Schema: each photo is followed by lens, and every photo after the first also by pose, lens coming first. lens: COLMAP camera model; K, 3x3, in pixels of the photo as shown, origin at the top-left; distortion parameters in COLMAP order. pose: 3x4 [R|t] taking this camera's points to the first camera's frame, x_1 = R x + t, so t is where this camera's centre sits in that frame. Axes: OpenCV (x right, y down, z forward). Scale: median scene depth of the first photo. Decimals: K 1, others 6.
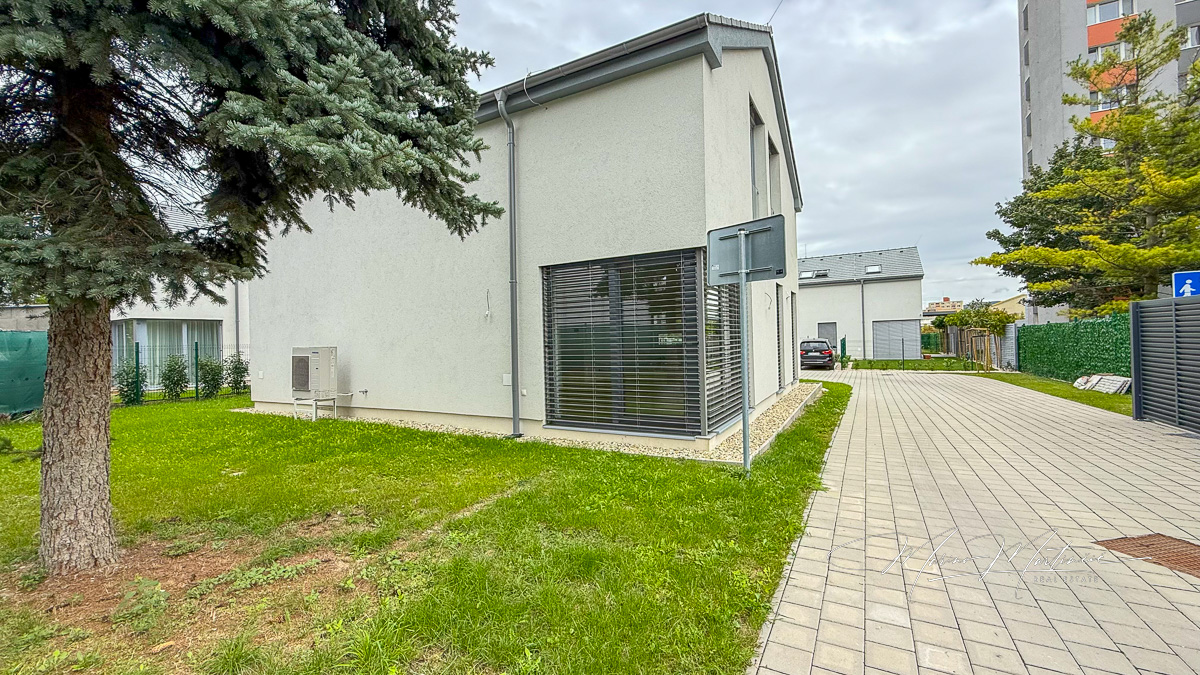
lens RADIAL K [[470.8, 0, 600.0], [0, 470.8, 337.5], [0, 0, 1]] dist [-0.001441, -0.000202]
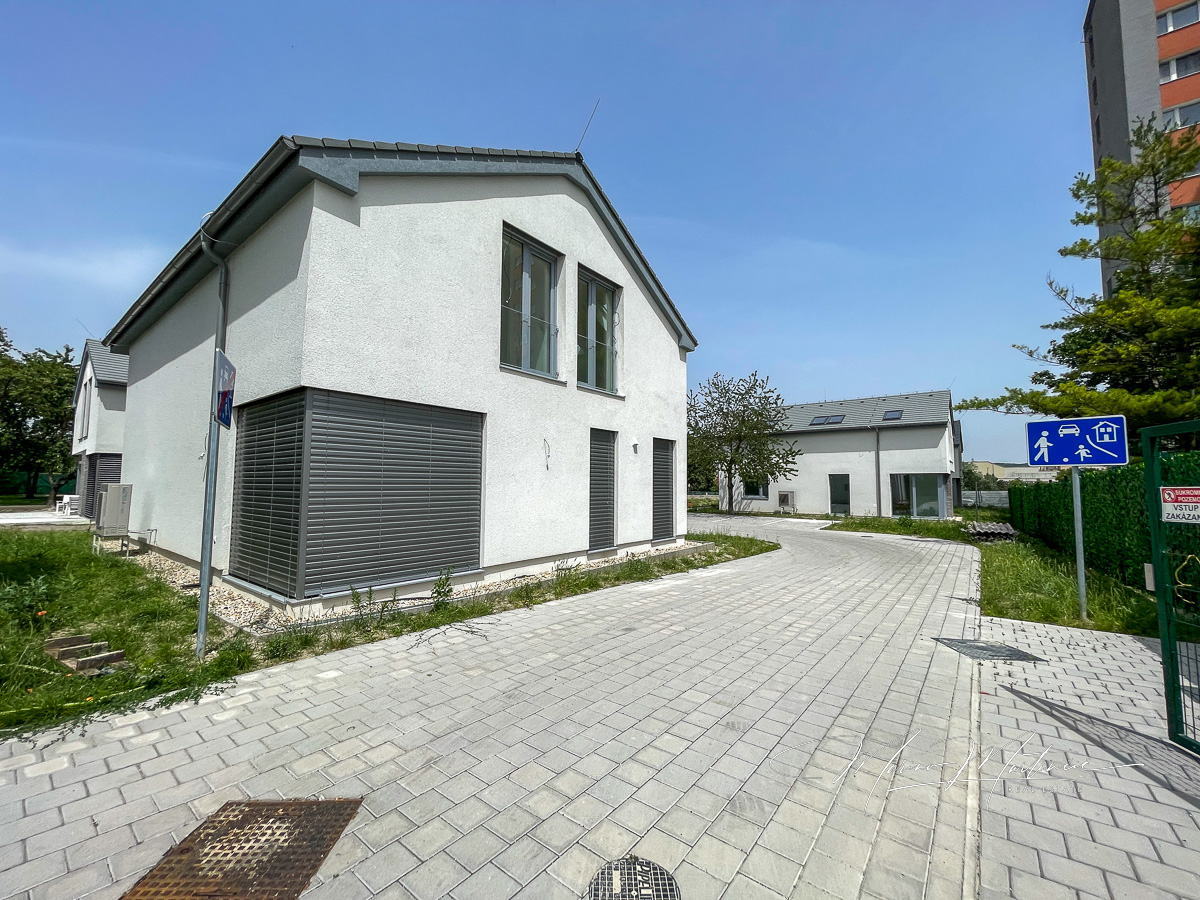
lens RADIAL K [[482.1, 0, 587.1], [0, 482.1, 452.4], [0, 0, 1]] dist [-0.005582, 0.000410]
pose [[0.988881, 0.018954, -0.147493, 0.913358], [-0.028008, 0.997832, -0.059552, -0.031379], [0.146044, 0.063020, 0.987269, 0.181640]]
